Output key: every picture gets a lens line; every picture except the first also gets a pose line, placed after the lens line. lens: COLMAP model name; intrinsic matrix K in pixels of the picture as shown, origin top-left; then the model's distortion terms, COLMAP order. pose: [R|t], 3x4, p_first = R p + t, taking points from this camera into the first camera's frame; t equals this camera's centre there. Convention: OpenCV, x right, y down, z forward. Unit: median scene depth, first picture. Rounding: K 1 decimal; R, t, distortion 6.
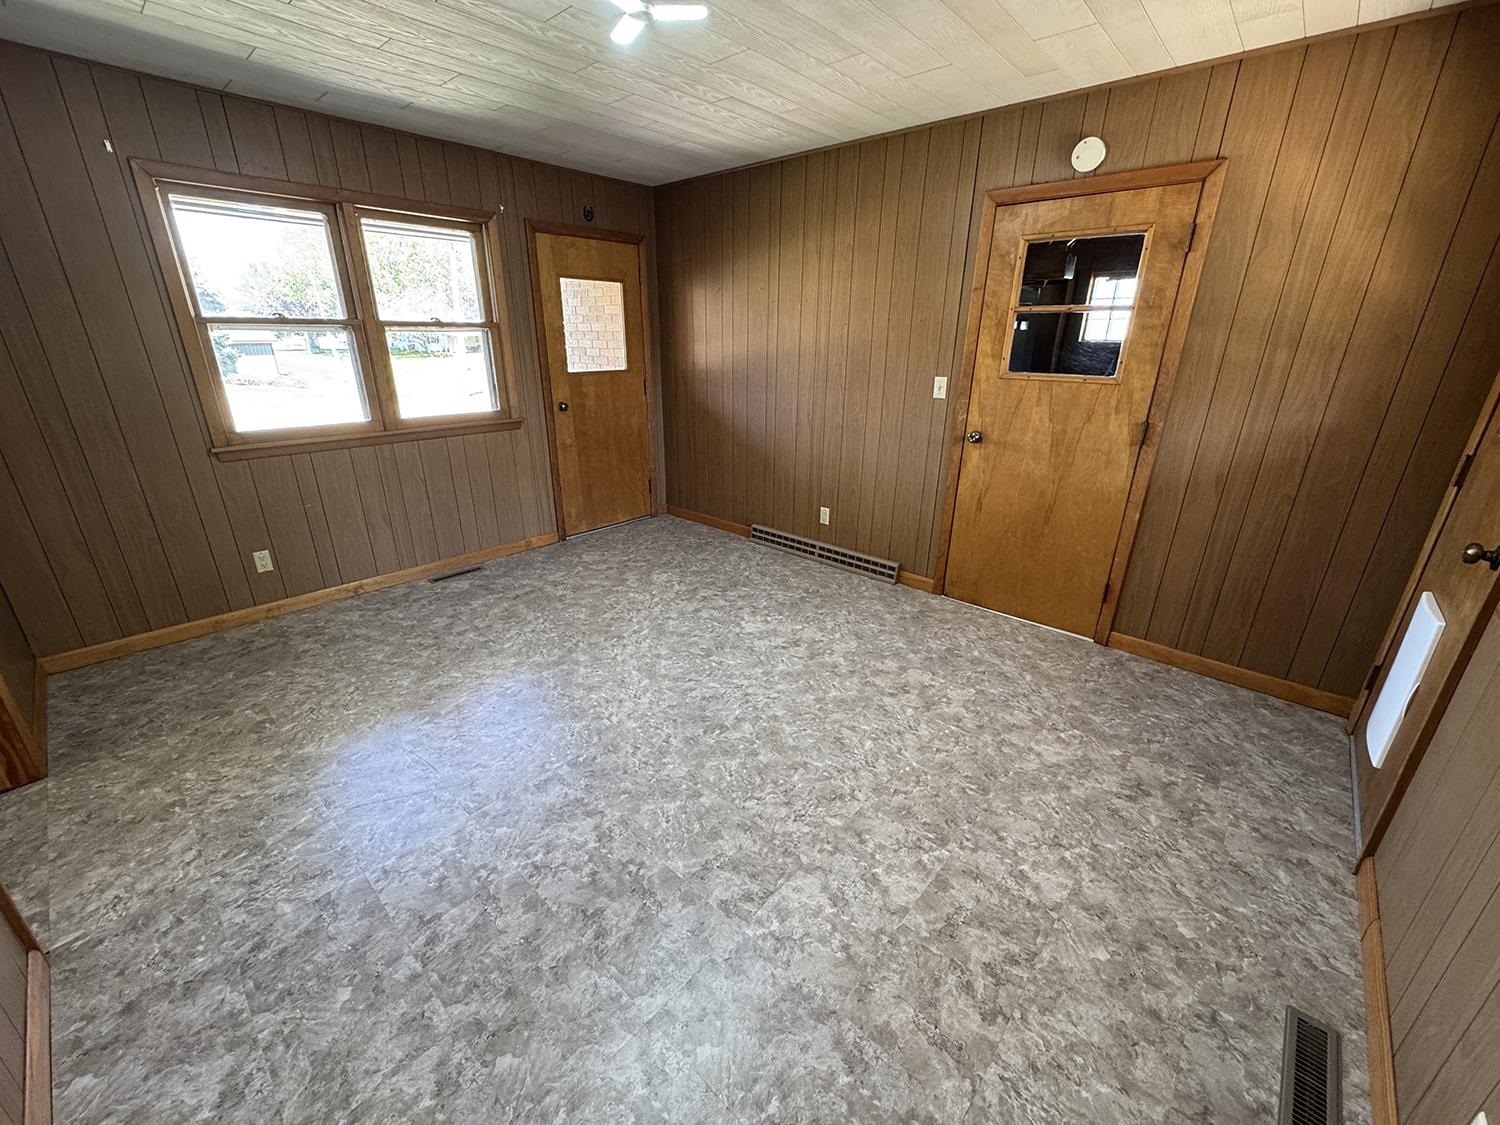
lens RADIAL K [[597.5, 0, 752.2], [0, 597.5, 559.8], [0, 0, 1]] dist [-0.002496, -0.000042]
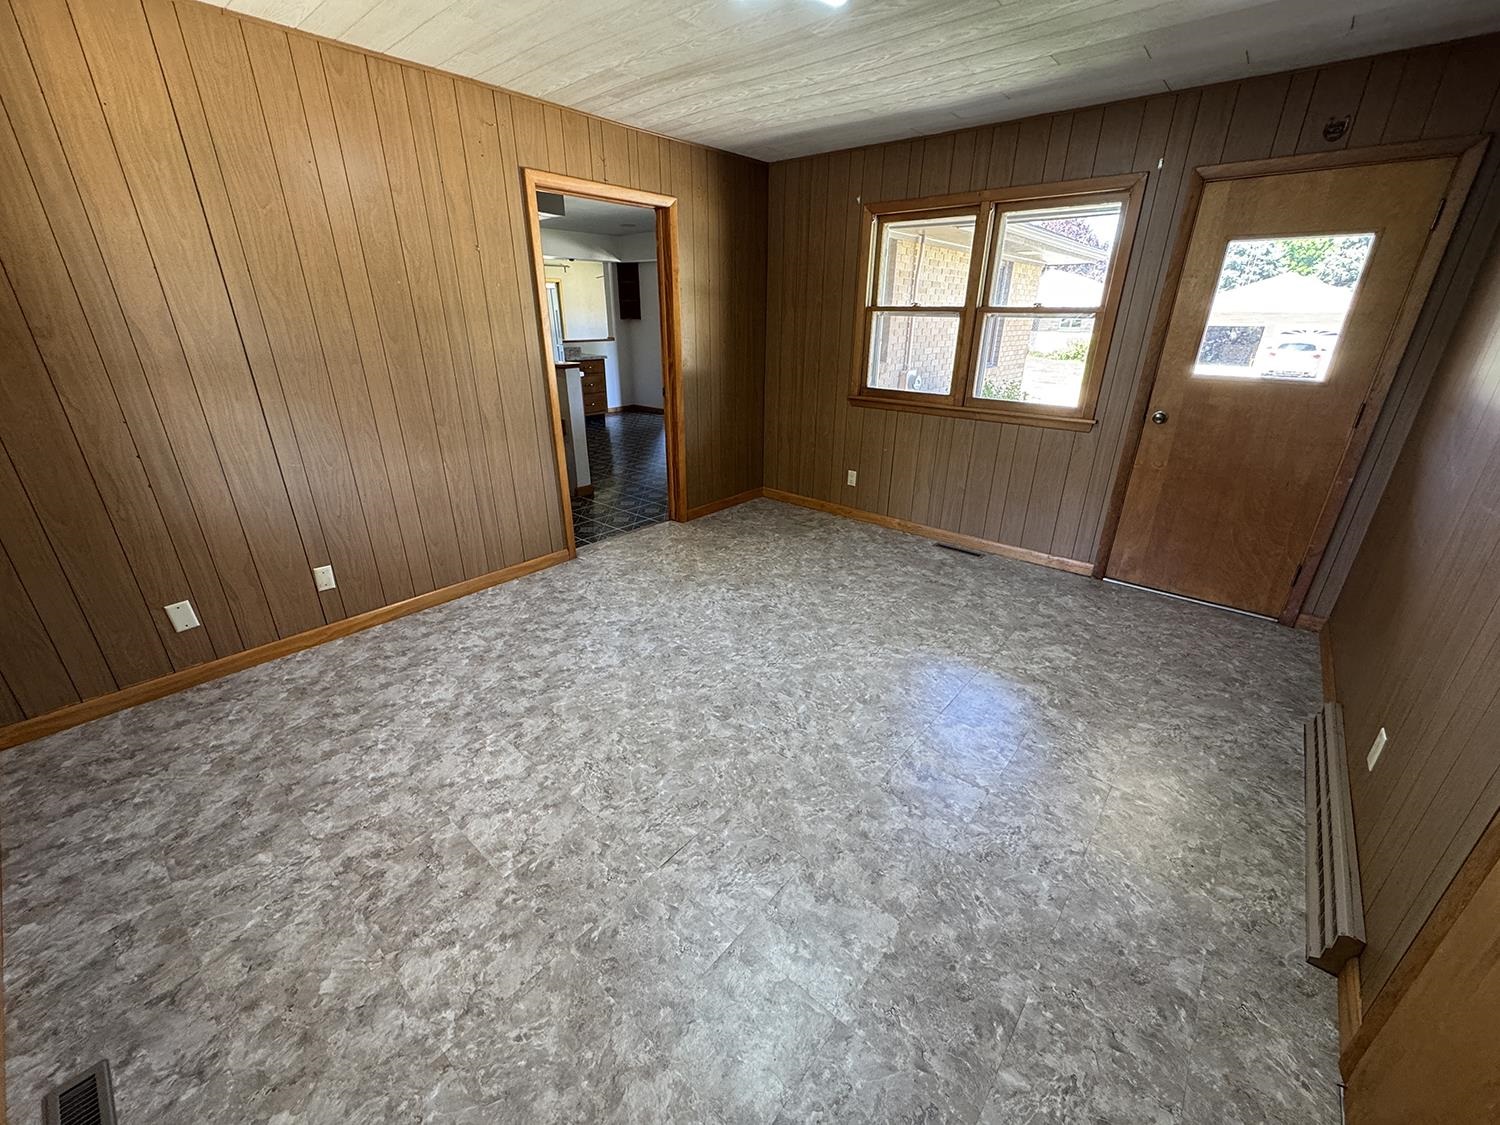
lens RADIAL K [[597.5, 0, 739.3], [0, 597.5, 558.6], [0, 0, 1]] dist [-0.002496, -0.000042]
pose [[0.020780, 0.370526, -0.928590, 0.988041], [-0.360103, 0.869226, 0.338780, -0.371812], [0.932681, 0.327348, 0.151490, 1.010219]]
